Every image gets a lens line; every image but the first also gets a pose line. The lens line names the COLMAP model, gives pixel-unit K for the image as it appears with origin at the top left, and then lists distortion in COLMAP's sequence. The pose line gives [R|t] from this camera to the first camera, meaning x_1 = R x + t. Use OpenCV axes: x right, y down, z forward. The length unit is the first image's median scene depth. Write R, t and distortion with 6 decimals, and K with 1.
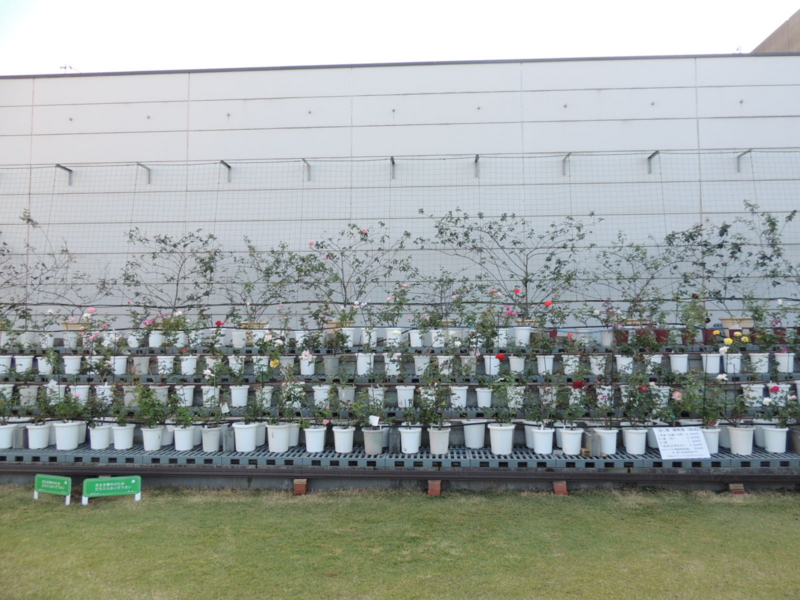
lens RADIAL K [[564.2, 0, 400.0], [0, 564.2, 300.0], [0, 0, 1]] dist [-0.024354, -0.003699]
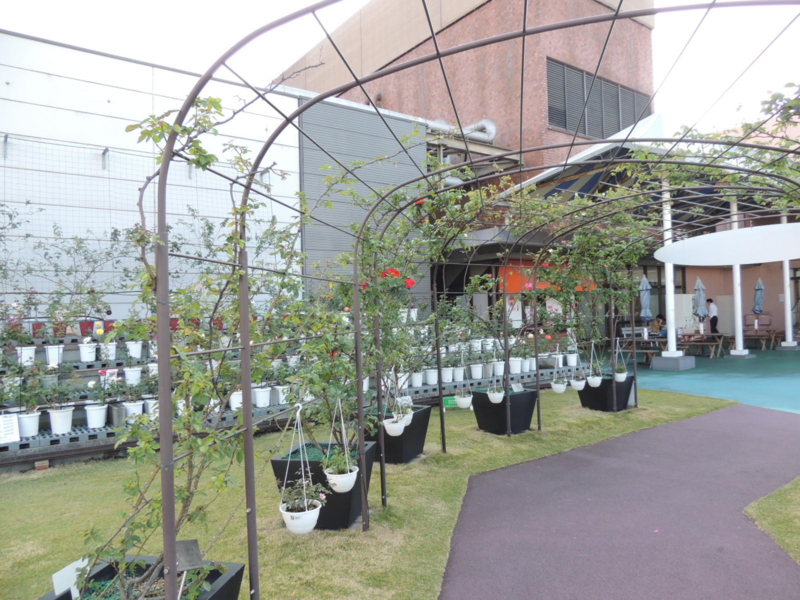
lens RADIAL K [[564.2, 0, 400.0], [0, 564.2, 300.0], [0, 0, 1]] dist [-0.024354, -0.003699]
pose [[0.768761, 0.002652, 0.639531, 0.225243], [-0.012121, 0.999872, 0.010424, -0.004052], [-0.639421, -0.015765, 0.768695, -0.147970]]
